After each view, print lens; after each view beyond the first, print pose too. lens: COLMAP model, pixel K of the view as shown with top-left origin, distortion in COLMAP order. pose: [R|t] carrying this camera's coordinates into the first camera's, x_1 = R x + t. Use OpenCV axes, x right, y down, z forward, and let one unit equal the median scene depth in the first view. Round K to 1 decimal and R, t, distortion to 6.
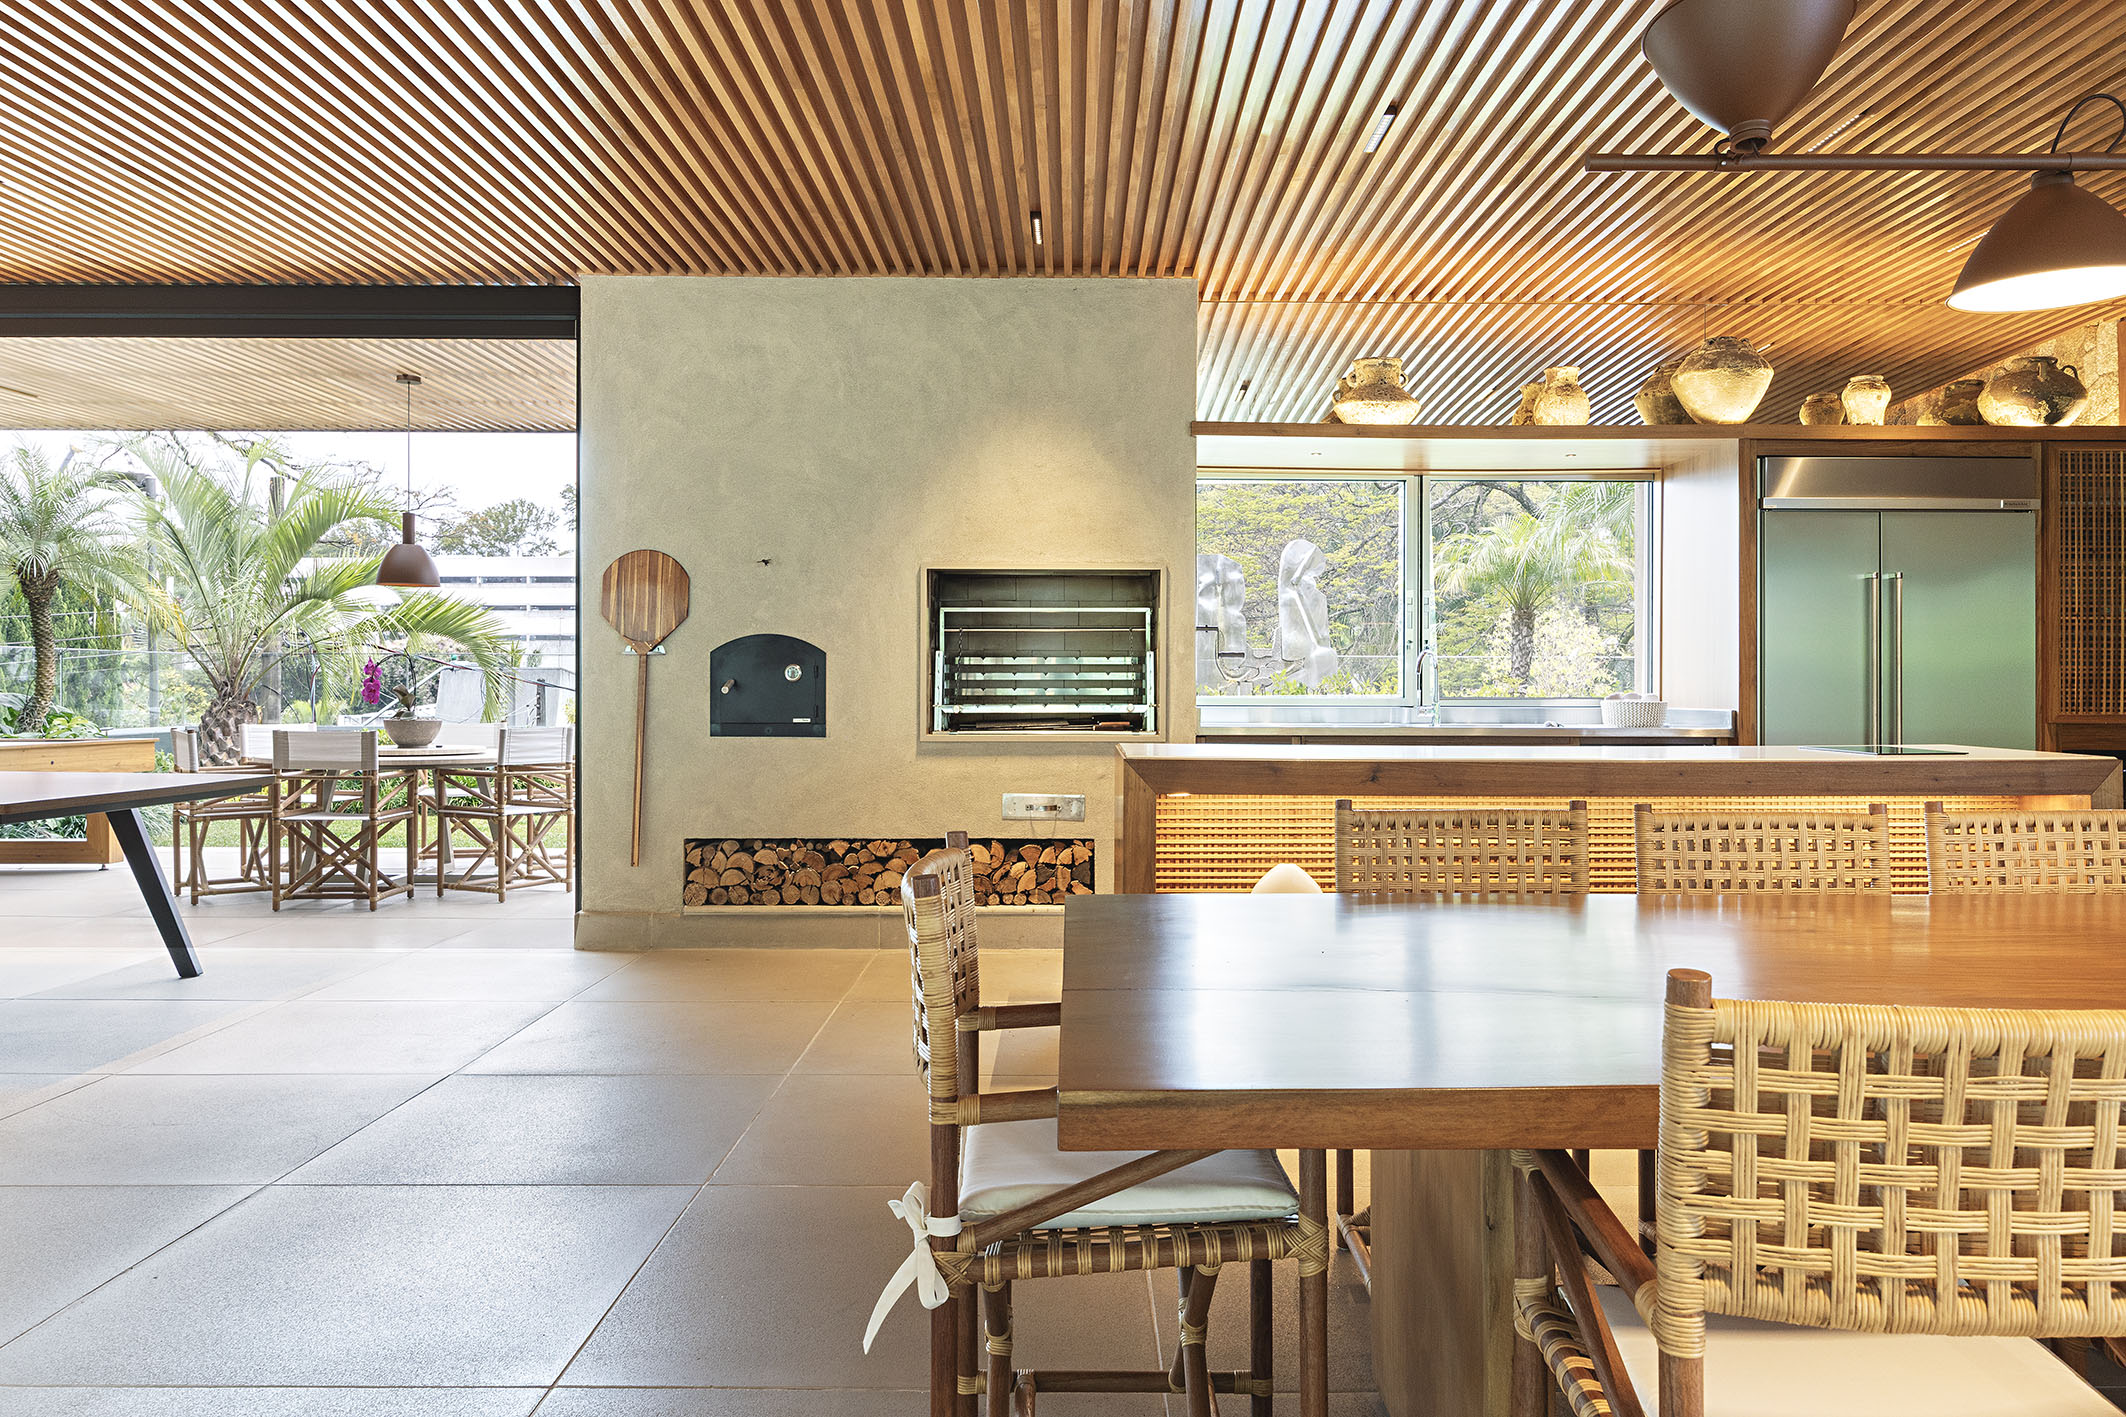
lens RADIAL K [[1442.0, 0, 1002.6], [0, 1442.0, 677.3], [0, 0, 1]] dist [-0.001001, 0.004751]
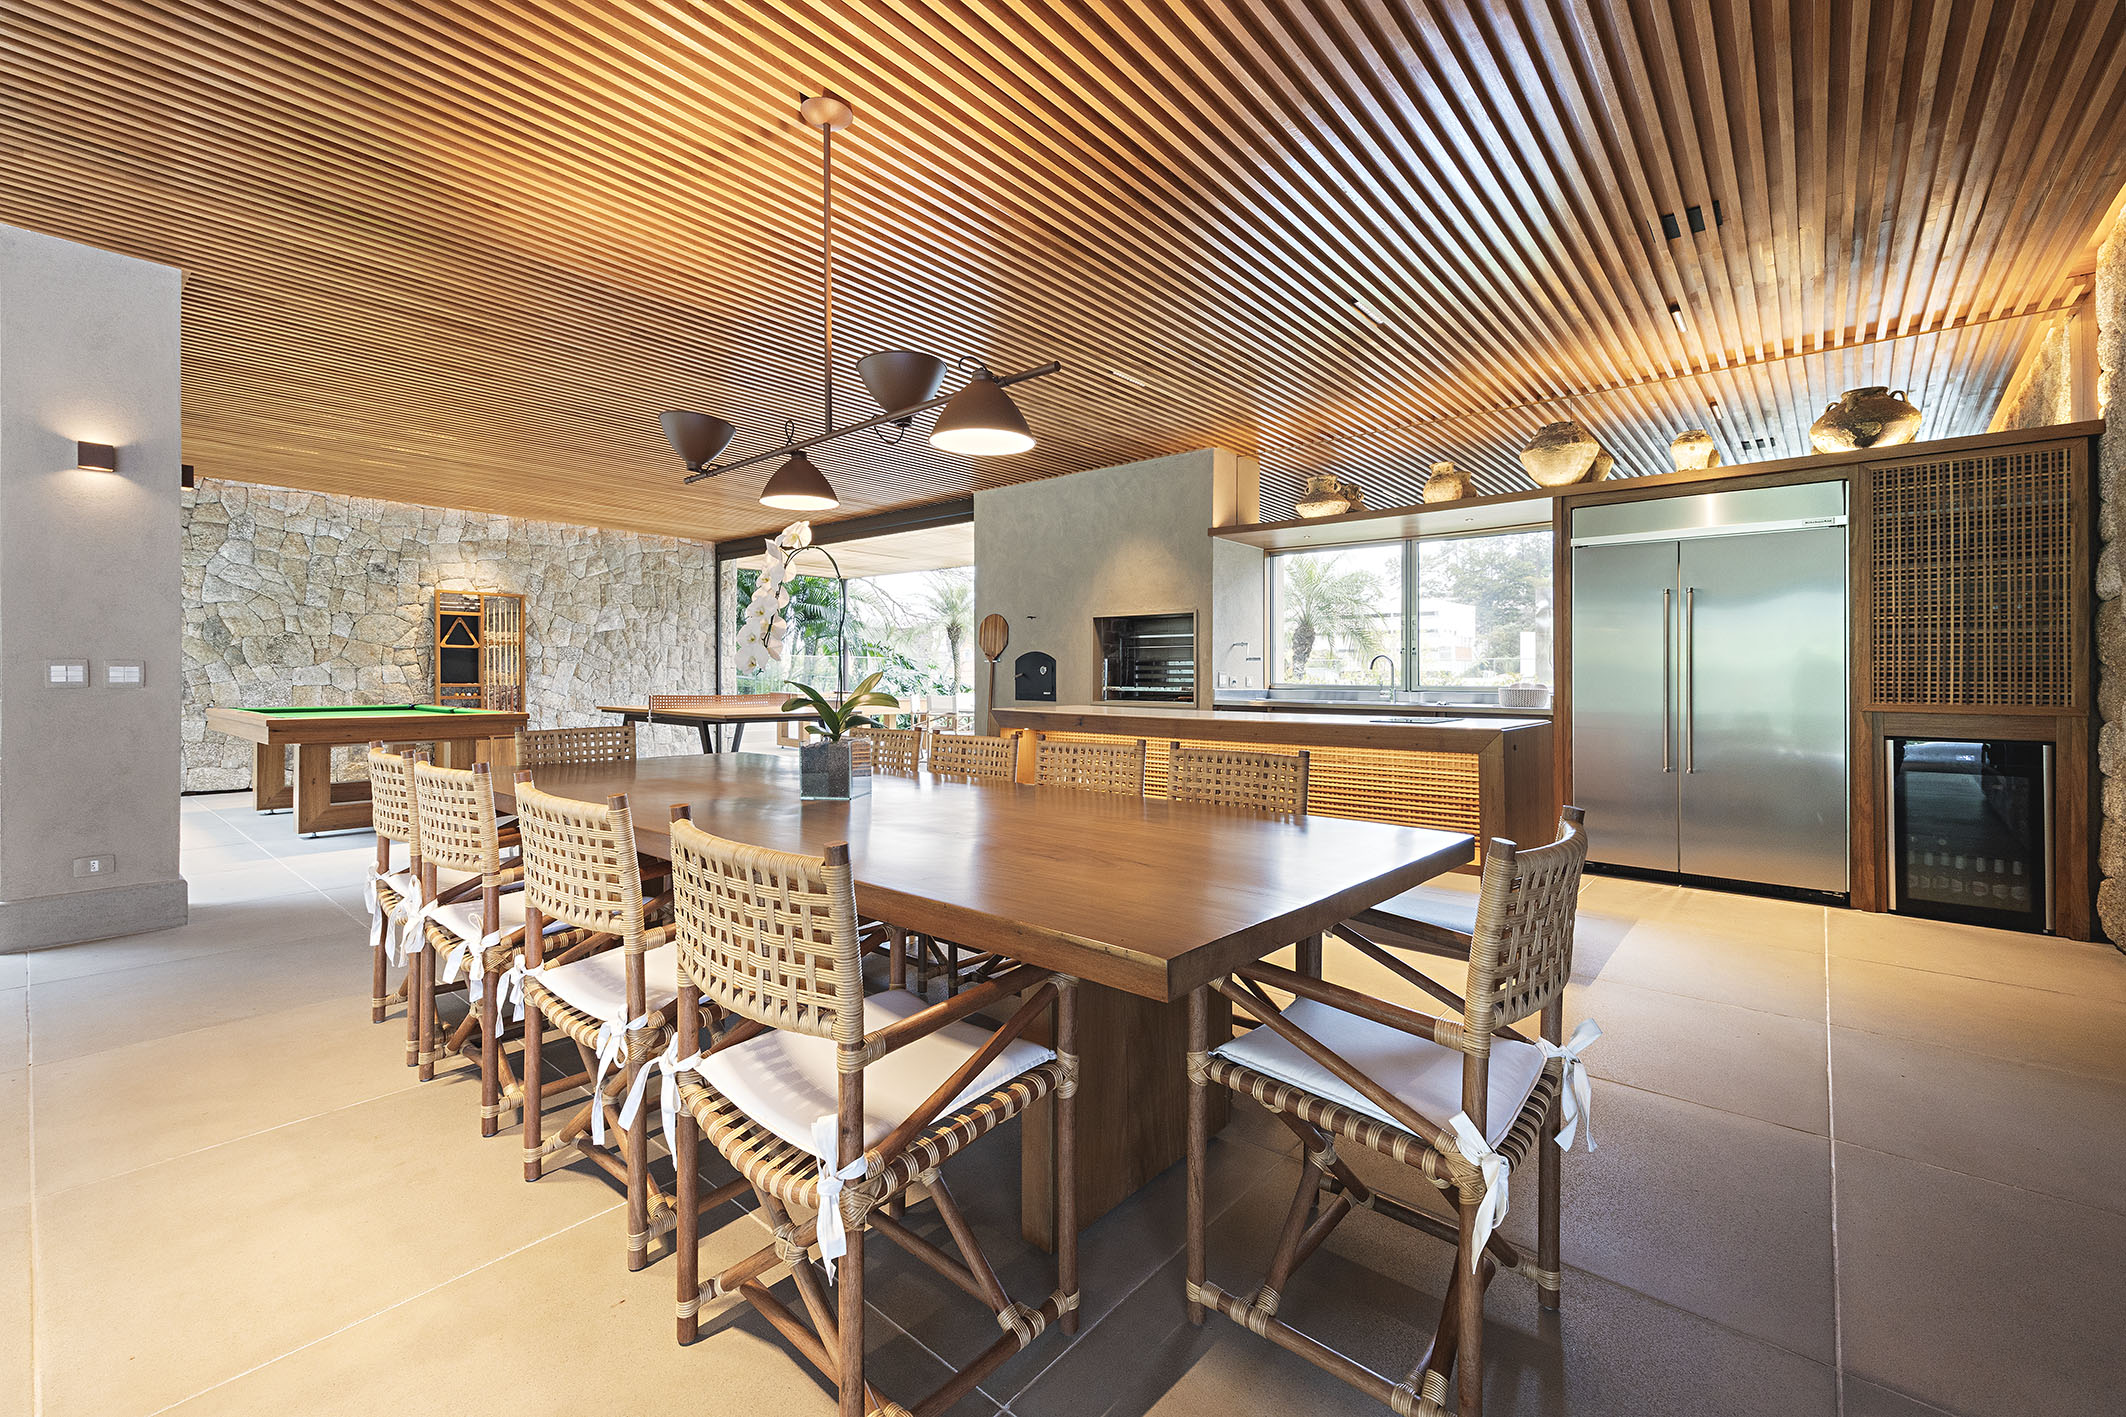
lens RADIAL K [[843.9, 0, 1070.9], [0, 843.9, 685.2], [0, 0, 1]] dist [0.001244, 0.000218]
pose [[0.760304, 0.009980, -0.649490, 0.680402], [-0.001978, 0.999913, 0.013050, 0.003040], [0.649564, -0.008637, 0.760258, 0.093585]]
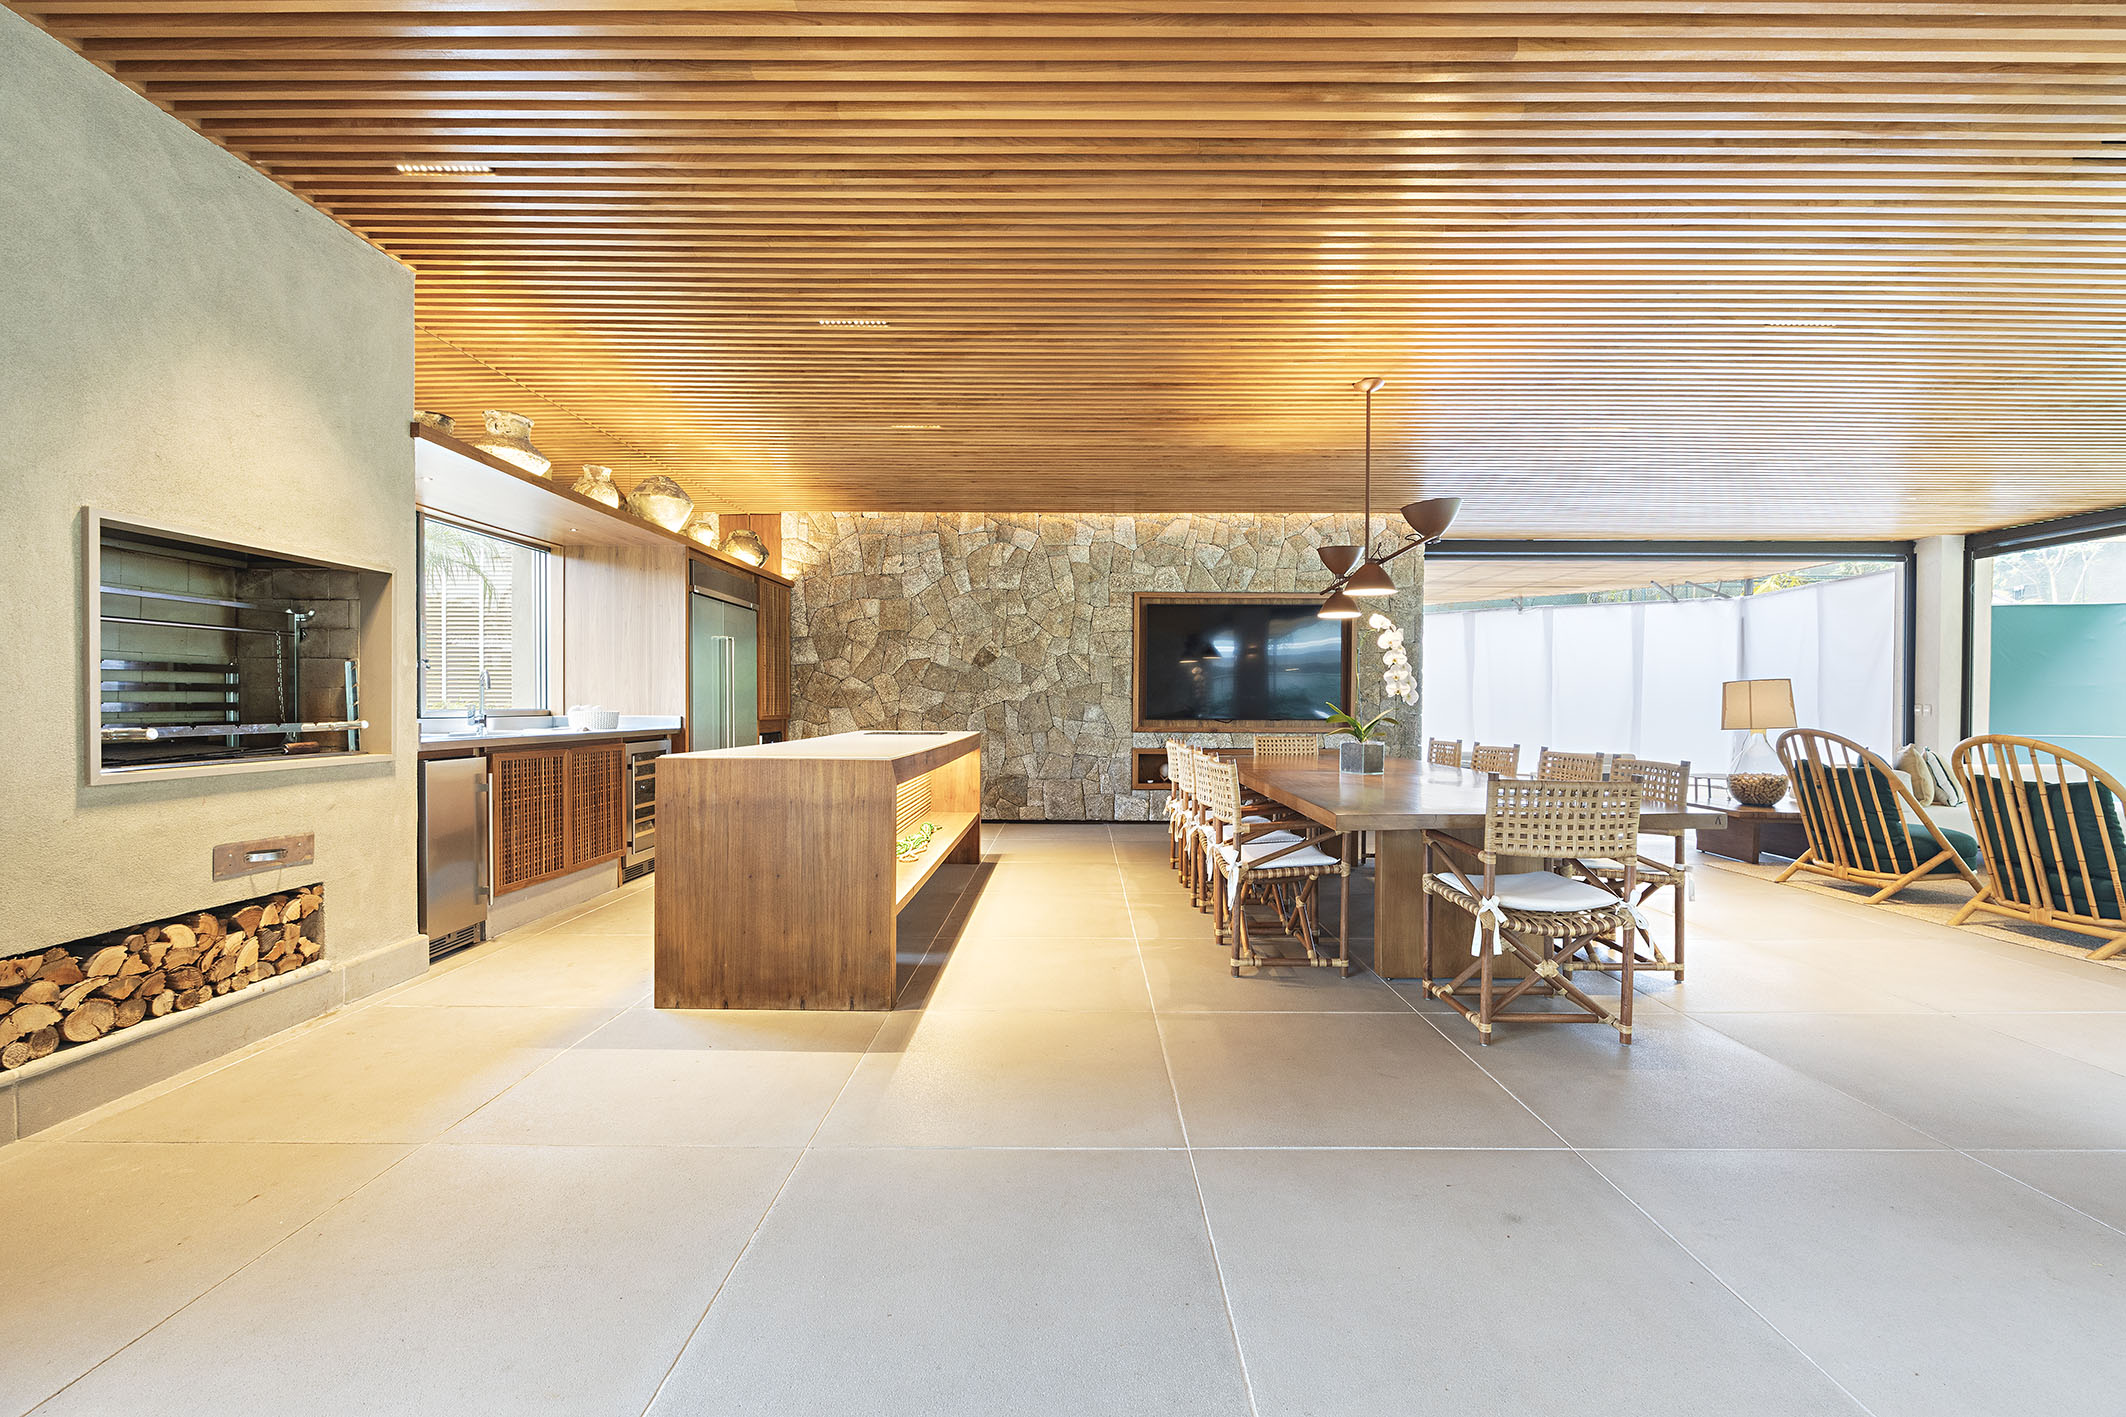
lens RADIAL K [[867.2, 0, 1063.0], [0, 867.2, 708.5], [0, 0, 1]] dist [-0.001230, -0.000456]
pose [[-0.001704, -0.007519, 0.999970, -0.439295], [-0.008960, 0.999932, 0.007503, 0.003380], [-0.999958, -0.008947, -0.001771, 0.567360]]
